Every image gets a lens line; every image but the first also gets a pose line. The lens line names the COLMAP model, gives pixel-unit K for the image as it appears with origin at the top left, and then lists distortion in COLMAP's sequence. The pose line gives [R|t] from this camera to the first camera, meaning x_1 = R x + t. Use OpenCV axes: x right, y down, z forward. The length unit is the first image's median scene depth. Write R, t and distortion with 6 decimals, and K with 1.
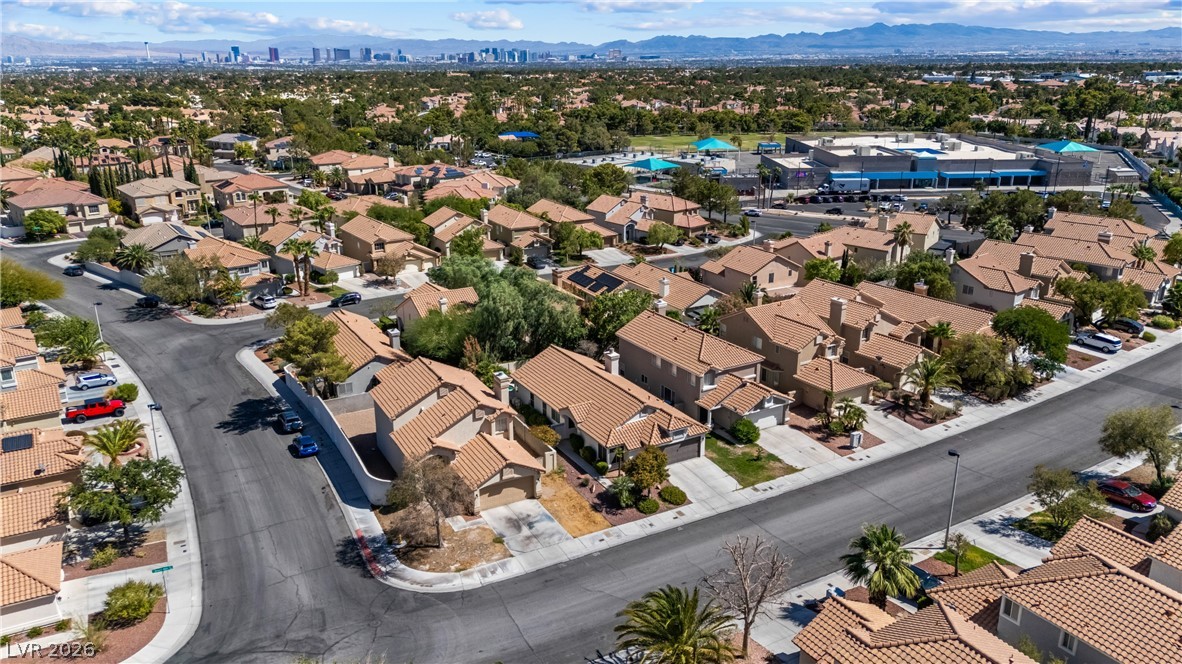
lens RADIAL K [[869.8, 0, 591.0], [0, 869.8, 332.0], [0, 0, 1]] dist [0.087339, -0.099649]
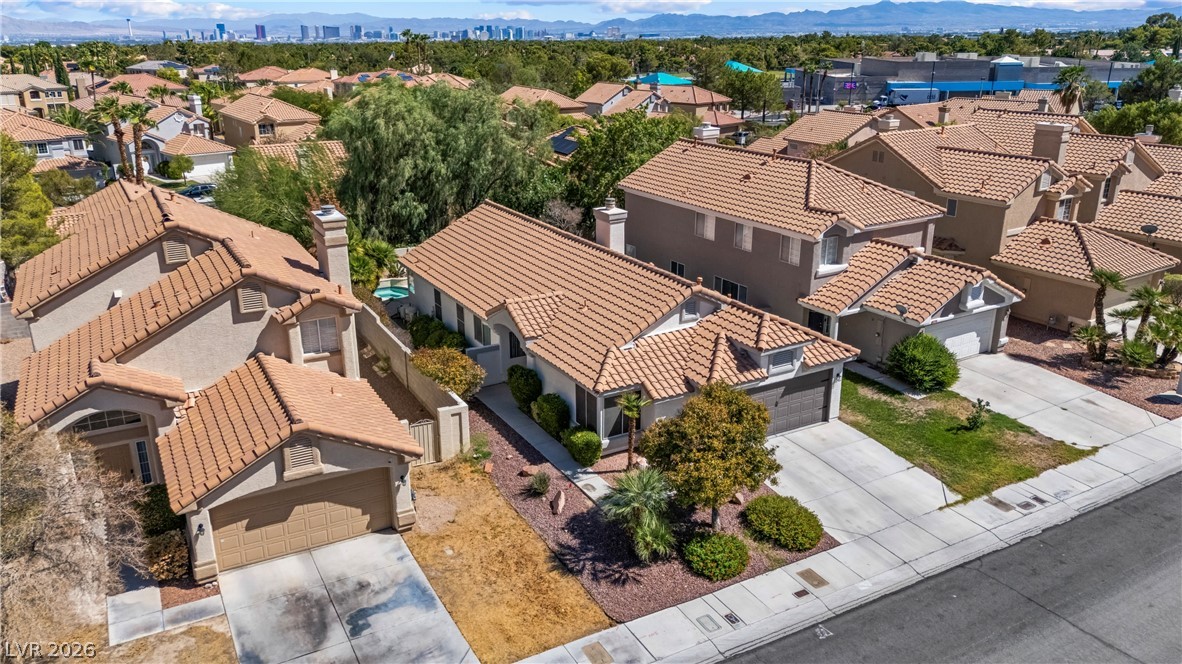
lens RADIAL K [[896.3, 0, 591.0], [0, 896.3, 332.0], [0, 0, 1]] dist [0.063658, -0.059301]
pose [[0.999997, -0.000556, 0.002388, 0.014259], [0.000522, 0.999897, 0.014336, 0.097985], [-0.002395, -0.014335, 0.999894, 0.596288]]
